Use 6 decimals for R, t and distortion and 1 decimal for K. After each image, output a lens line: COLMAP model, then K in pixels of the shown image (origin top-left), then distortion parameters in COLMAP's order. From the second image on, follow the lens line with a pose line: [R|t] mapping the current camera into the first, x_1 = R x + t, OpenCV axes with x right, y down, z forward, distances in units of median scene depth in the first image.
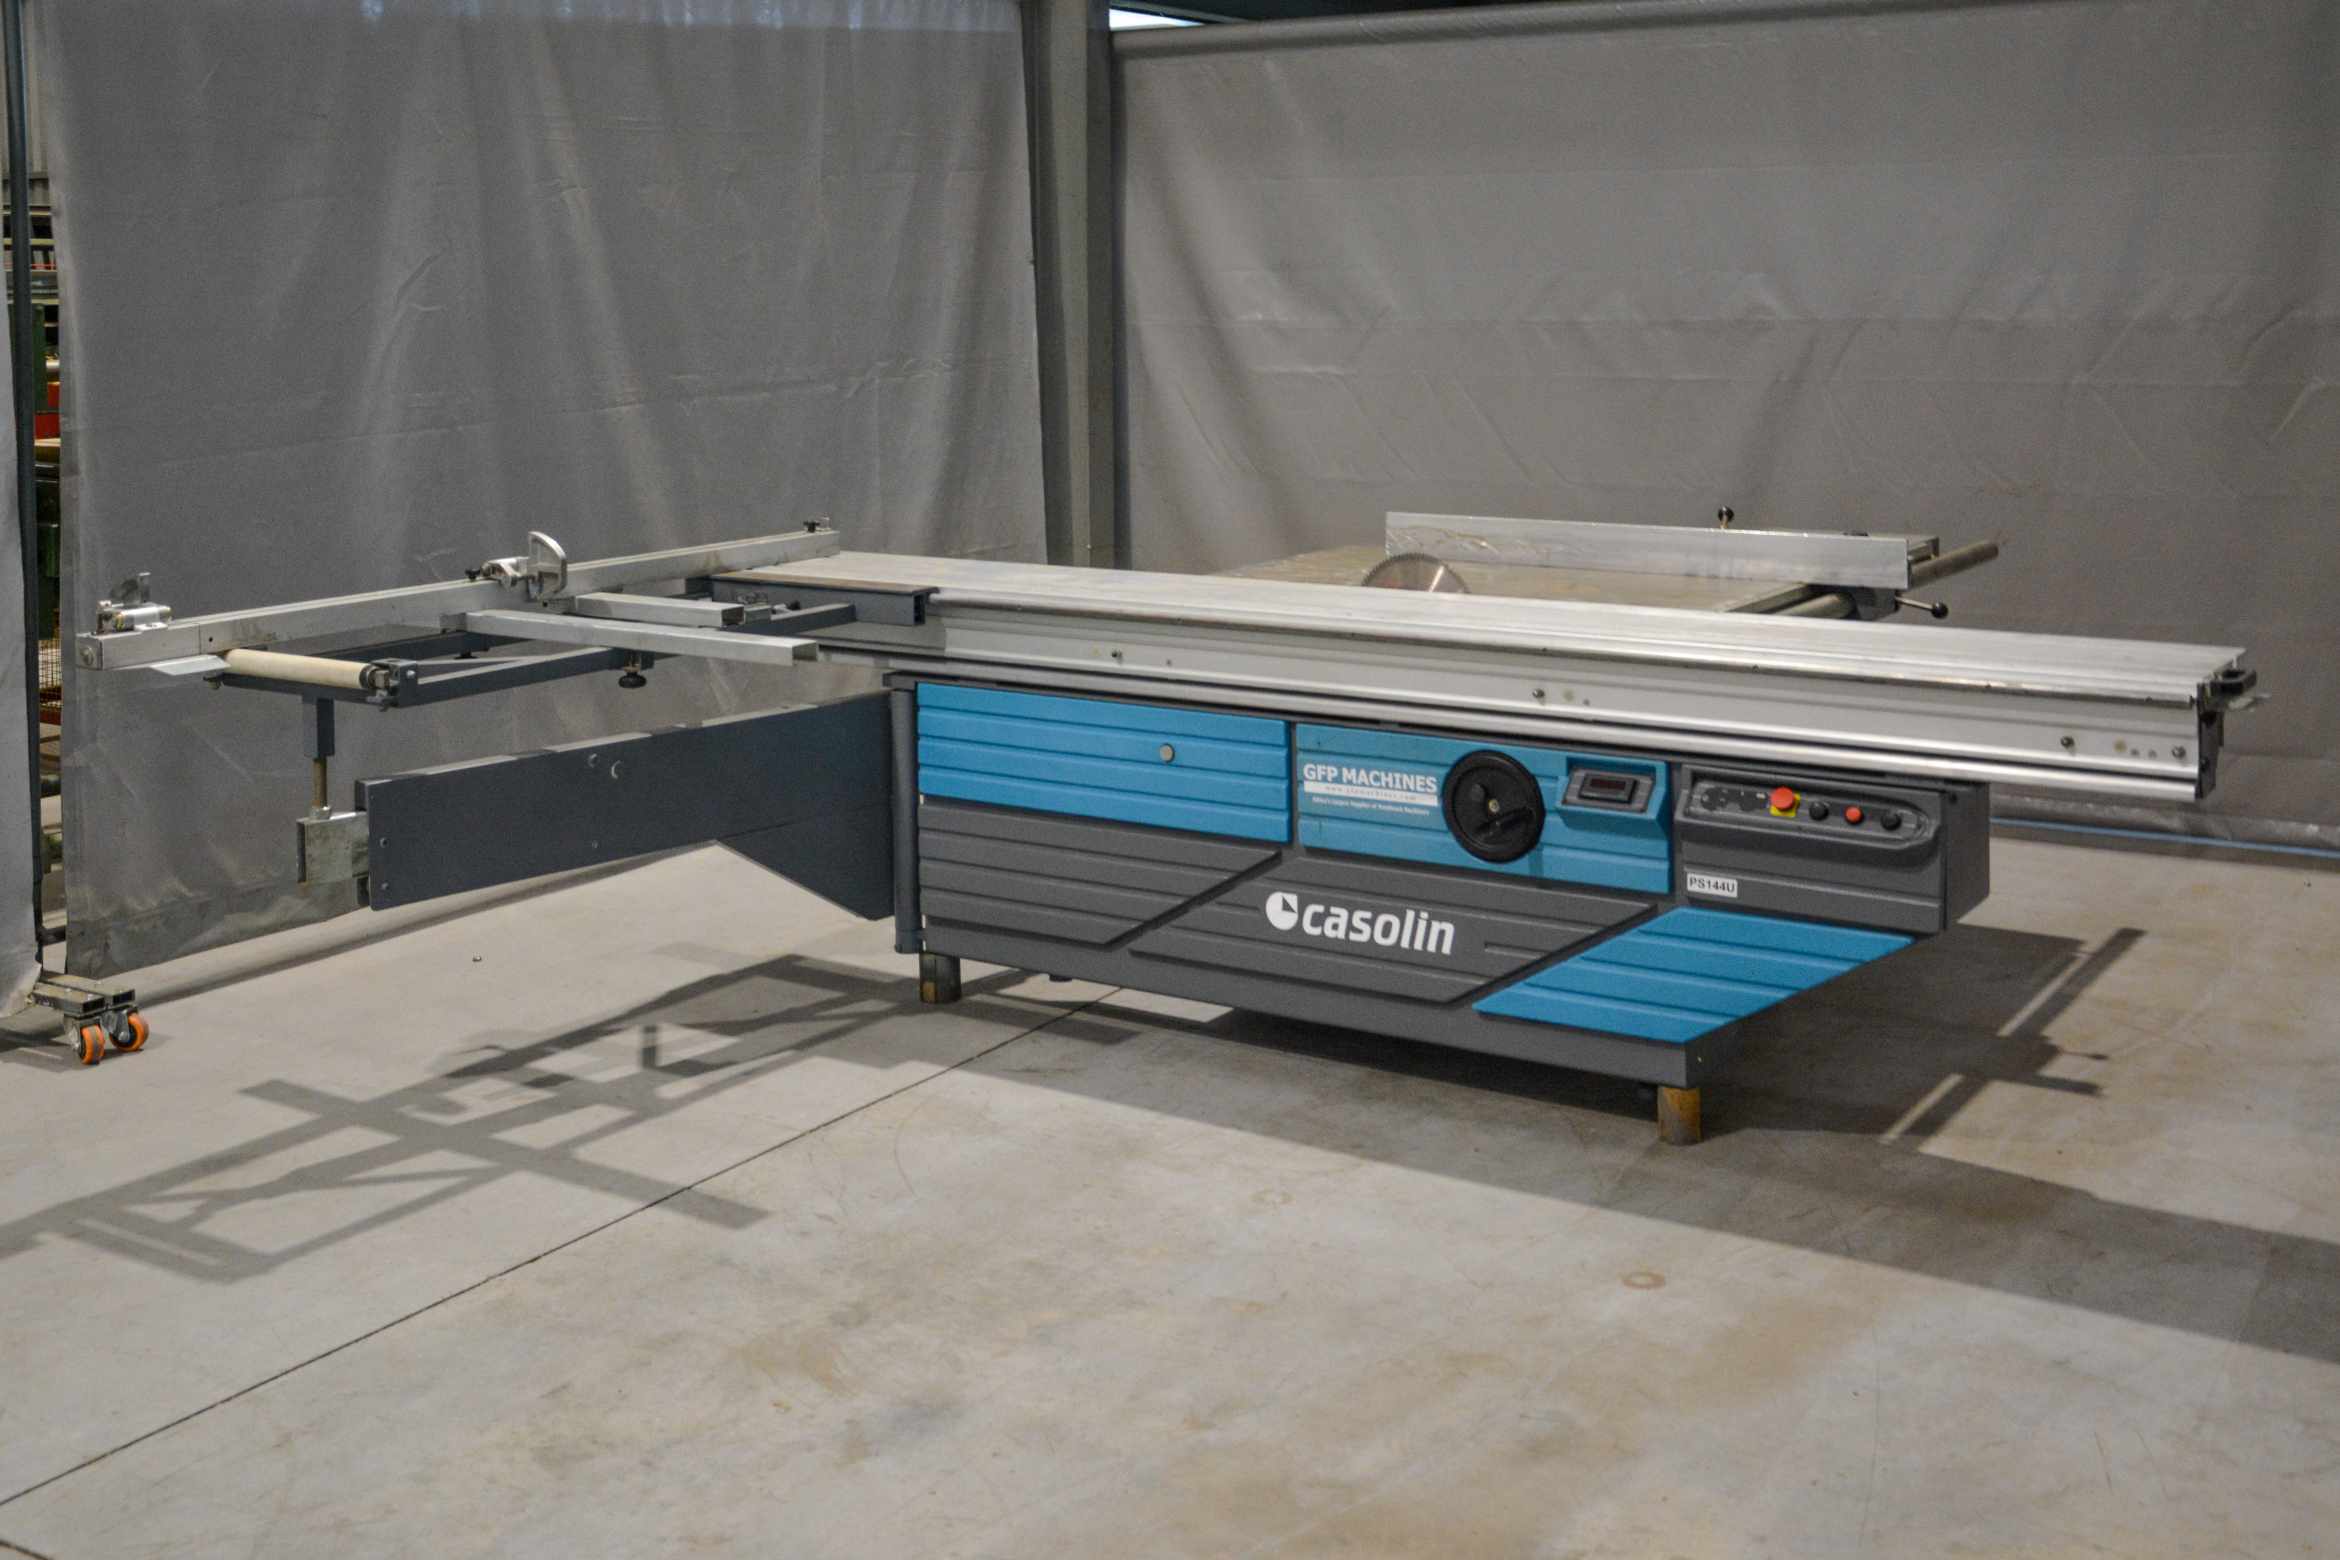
lens RADIAL K [[2536.0, 0, 1171.2], [0, 2536.0, 359.4], [0, 0, 1]] dist [0.010102, -0.032491]
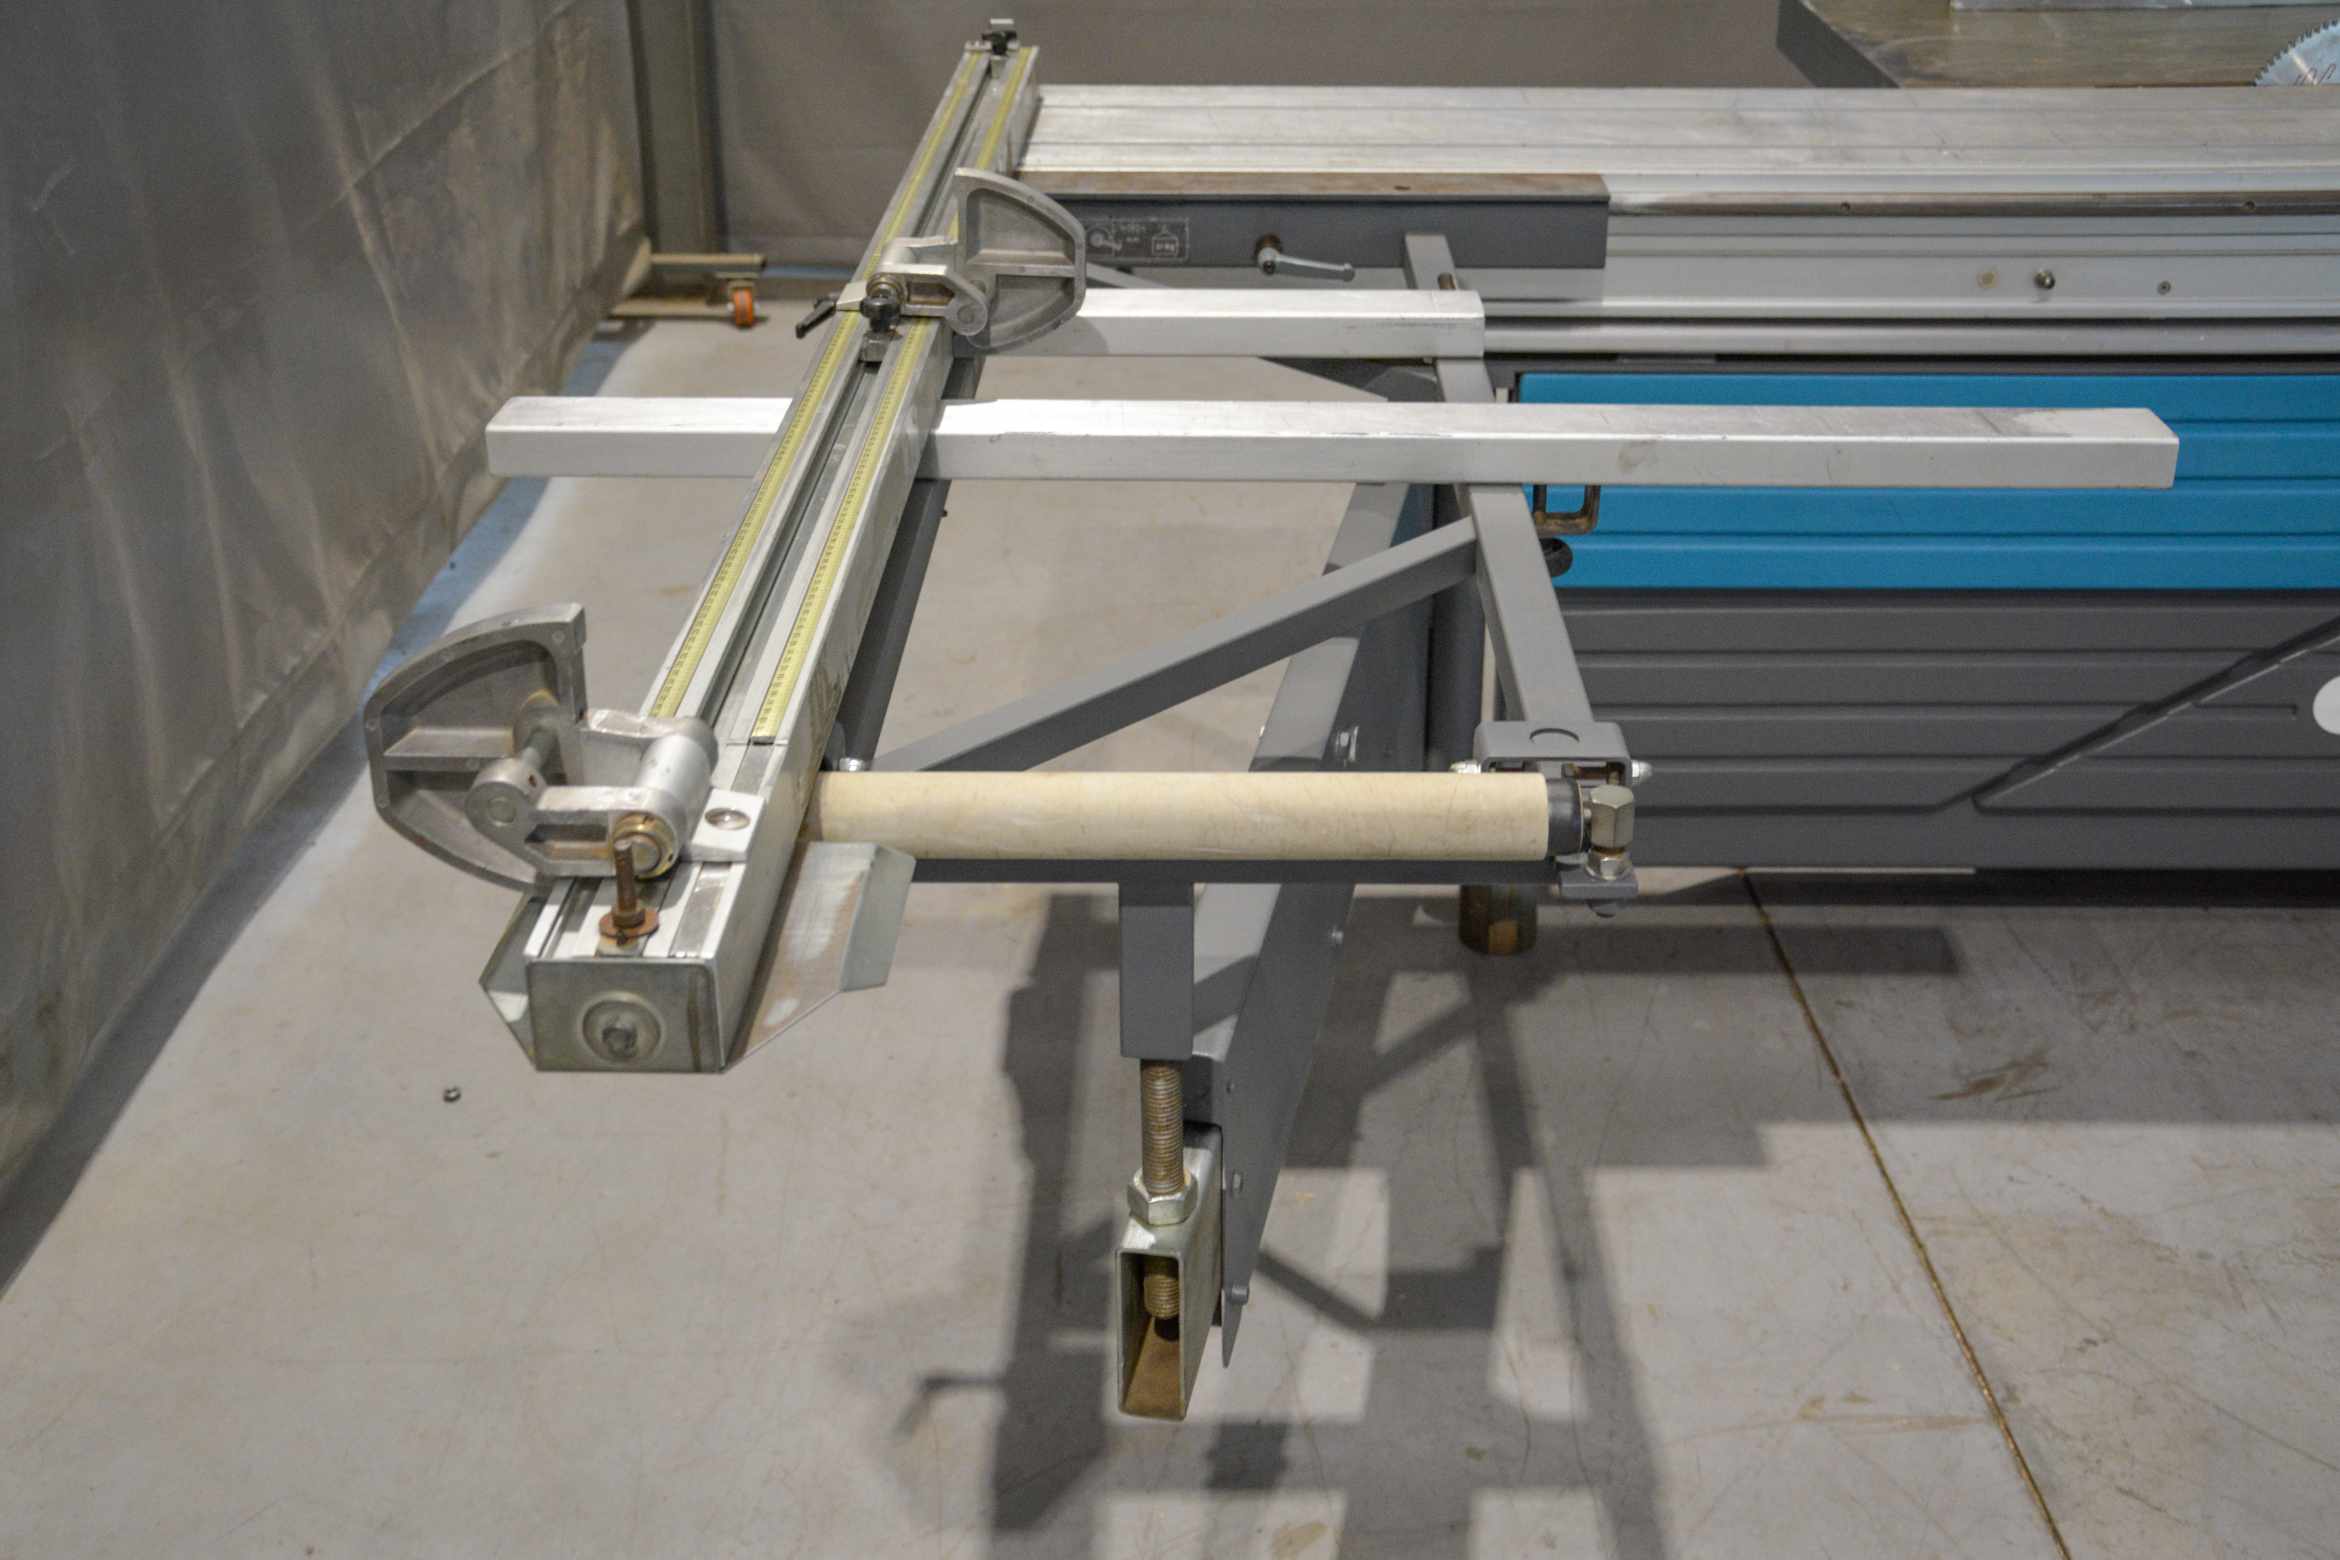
lens RADIAL K [[2539.4, 0, 1250.5], [0, 2539.4, 571.5], [0, 0, 1]] dist [0.006436, 0.042276]
pose [[0.823225, -0.196855, 0.532492, -0.454971], [0.000869, 0.938394, 0.345567, -0.002348], [-0.567714, -0.284017, 0.772681, 0.732941]]
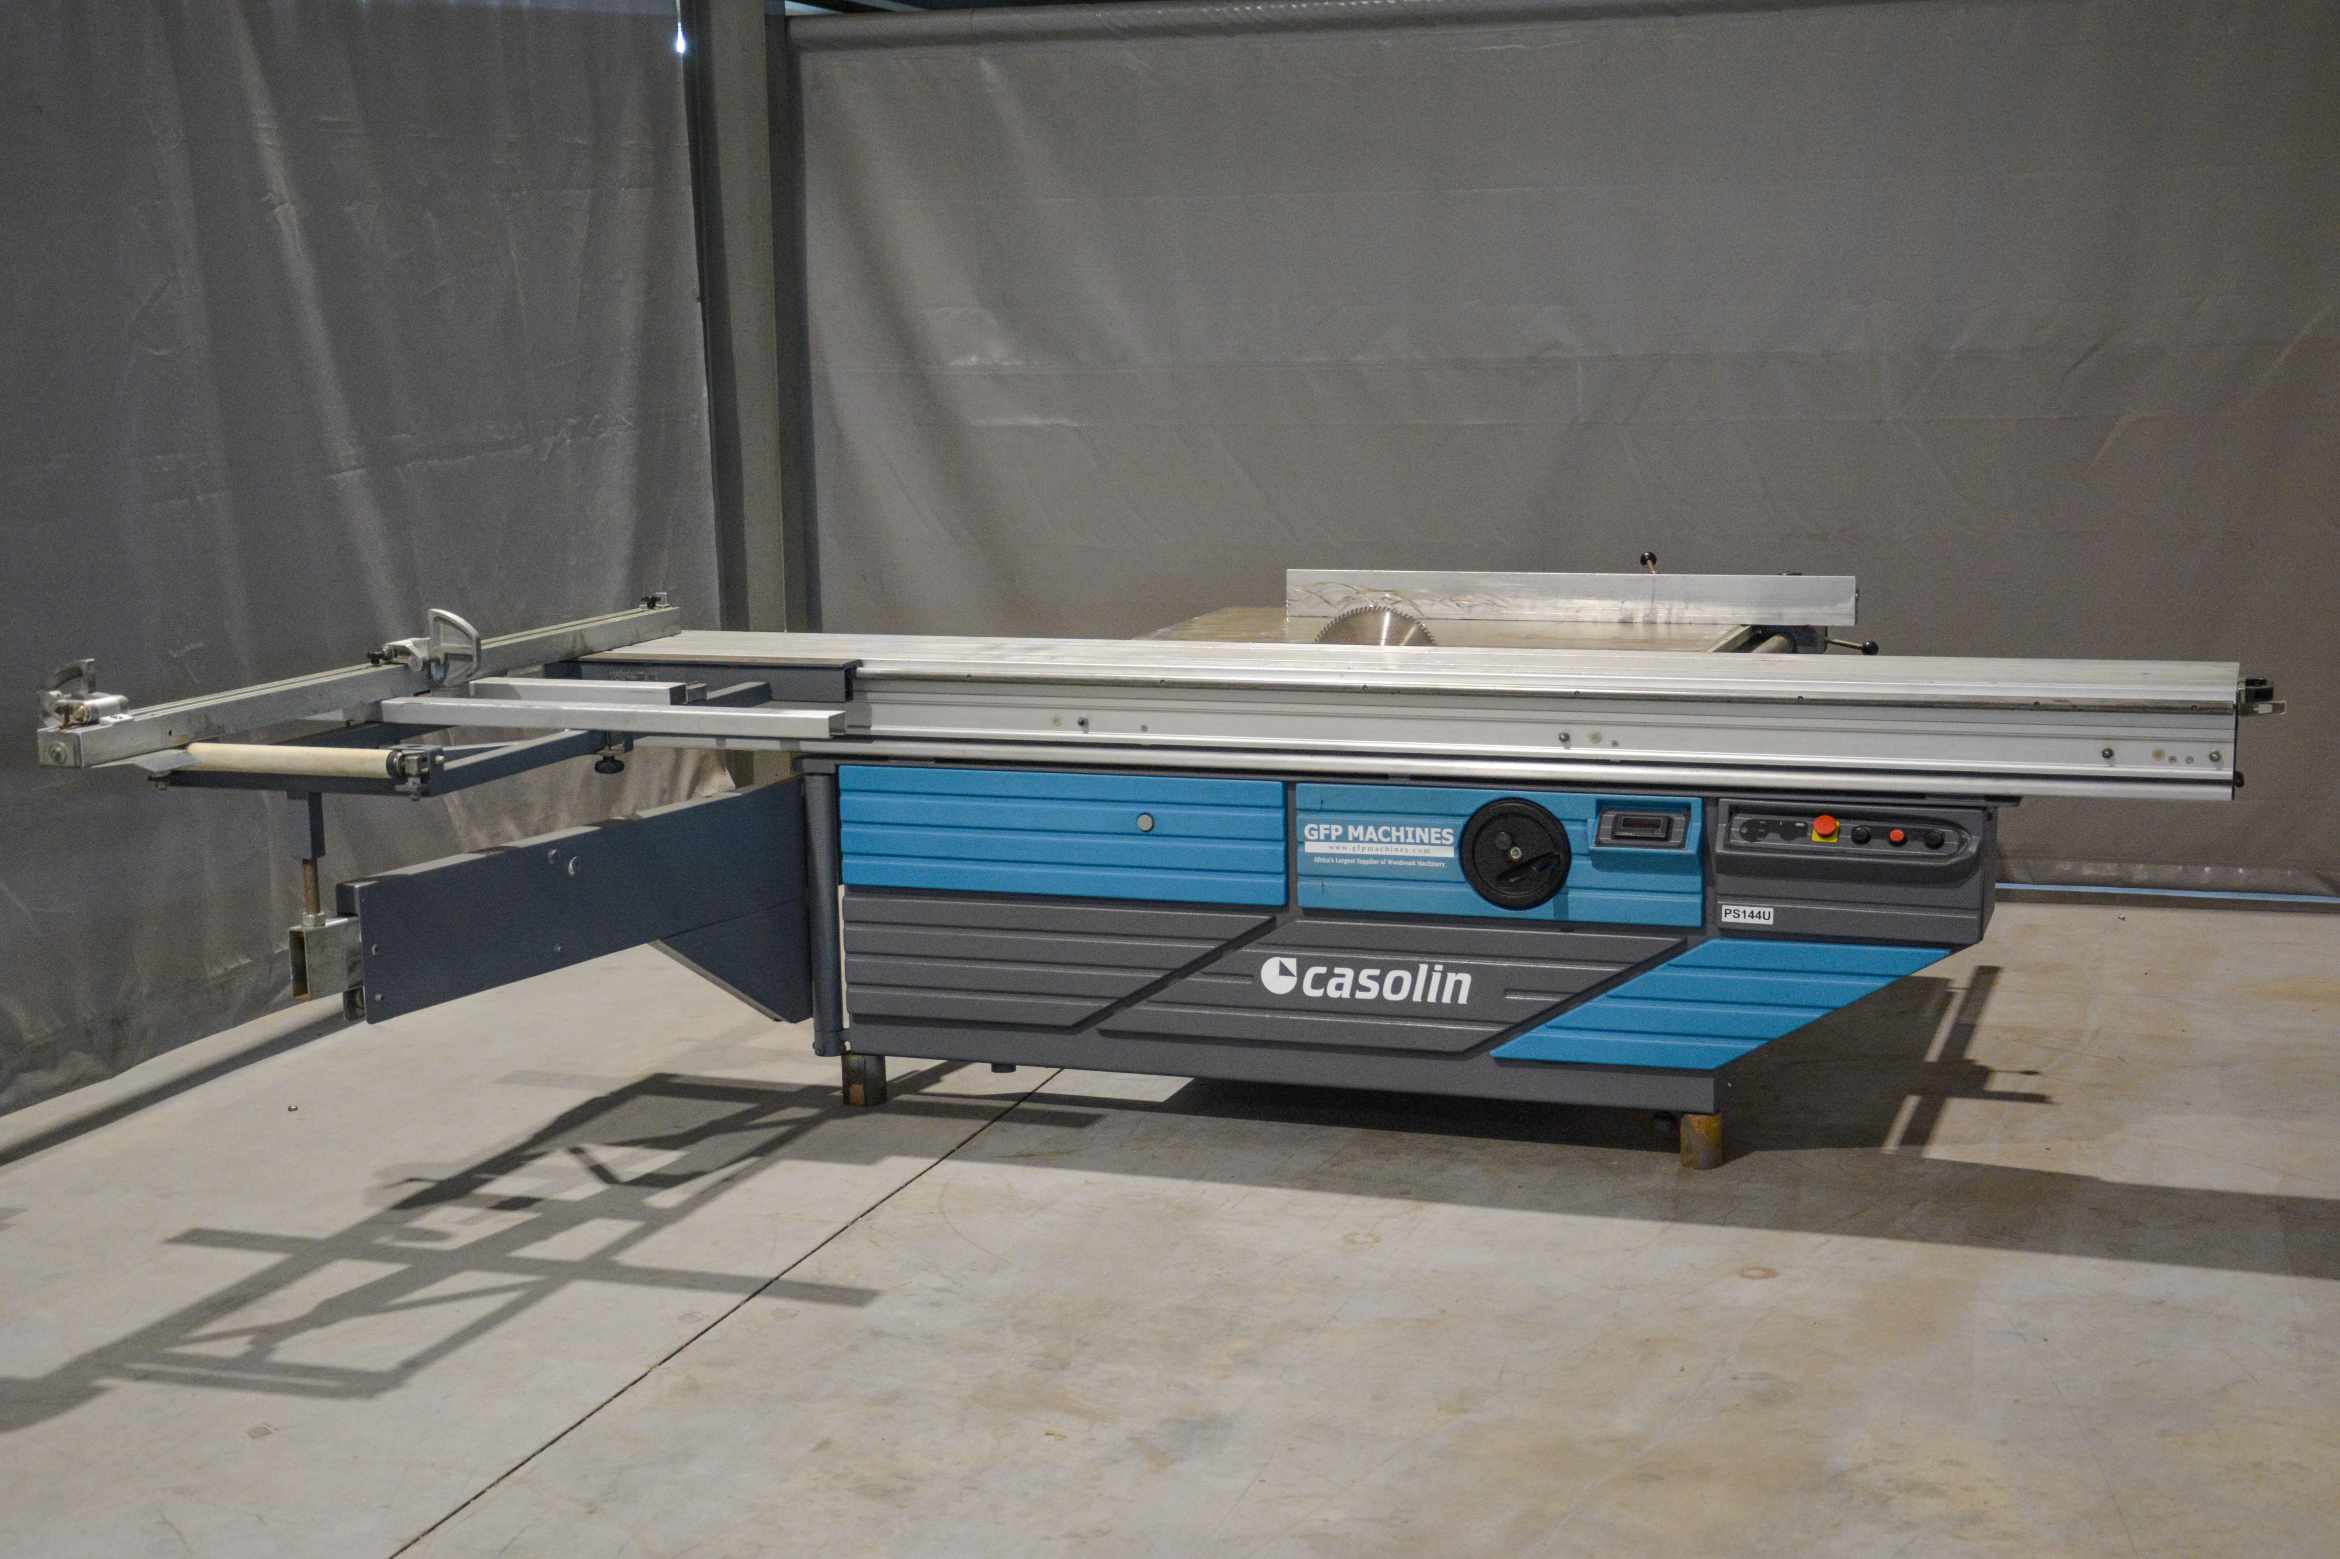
lens RADIAL K [[3183.9, 0, 1167.9], [0, 3183.9, 820.5], [0, 0, 1]] dist [0.087833, -0.011804]
pose [[0.967914, -0.044679, 0.247278, -0.304968], [0.013399, 0.991843, 0.126760, 0.002809], [-0.250925, -0.119379, 0.960617, -0.161314]]
